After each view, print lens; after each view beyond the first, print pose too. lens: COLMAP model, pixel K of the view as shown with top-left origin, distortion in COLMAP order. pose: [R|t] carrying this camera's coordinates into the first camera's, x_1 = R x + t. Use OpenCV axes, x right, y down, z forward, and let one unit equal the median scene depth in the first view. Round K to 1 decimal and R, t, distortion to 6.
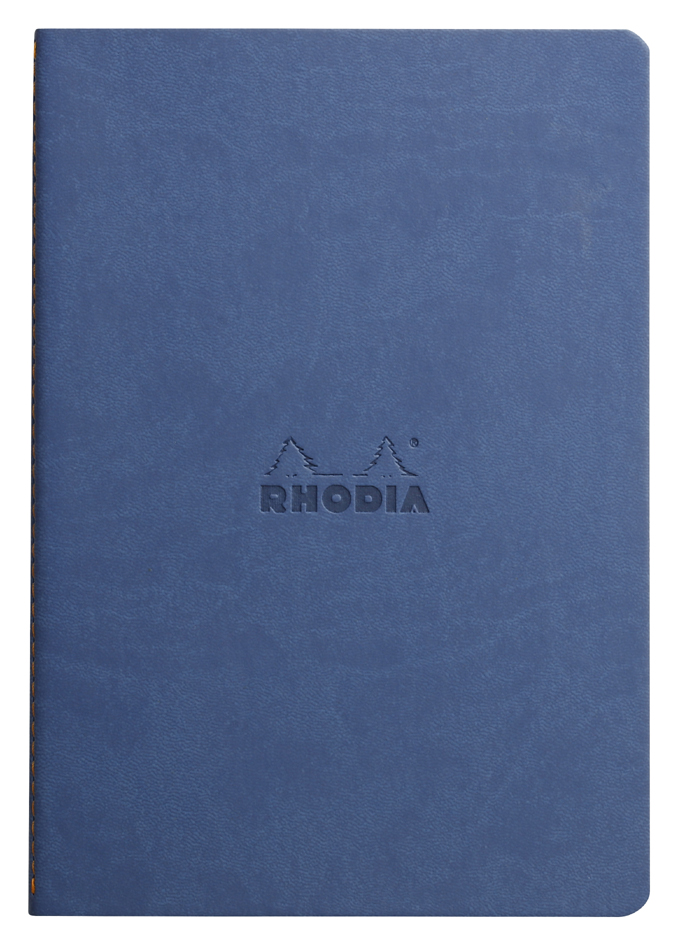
lens RADIAL K [[2772.9, 0, 340.9], [0, 2772.9, 480.3], [0, 0, 1]] dist [0.054857, 0.000000]
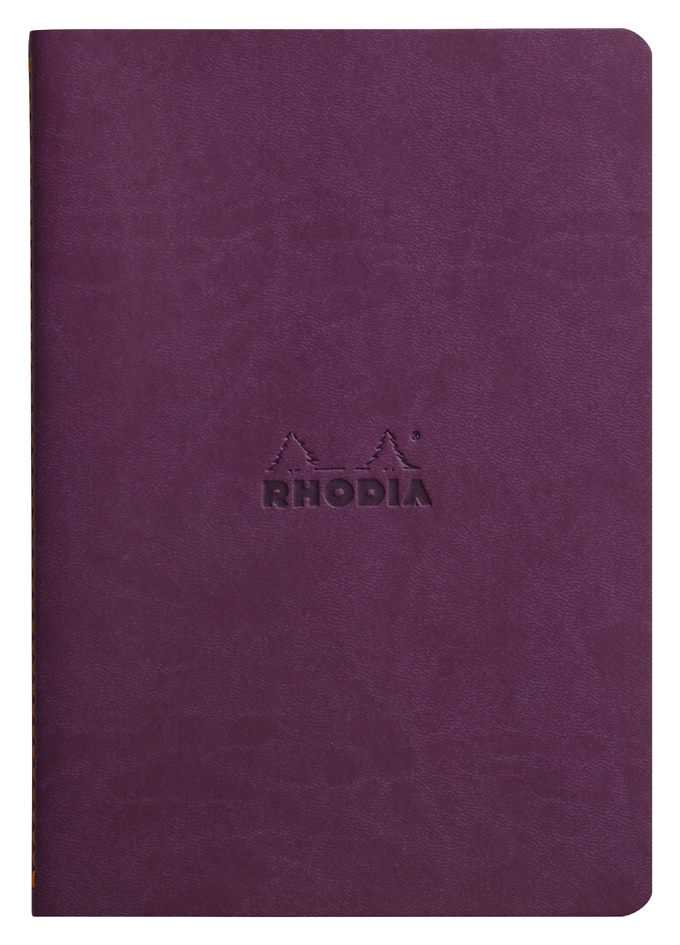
lens RADIAL K [[2772.9, 0, 338.6], [0, 2772.9, 472.0], [0, 0, 1]] dist [0.054857, 0.000000]
pose [[0.999791, 0.017026, -0.011348, 0.111718], [-0.017181, 0.999758, -0.013753, 0.147745], [0.011111, 0.013945, 0.999841, -0.001309]]
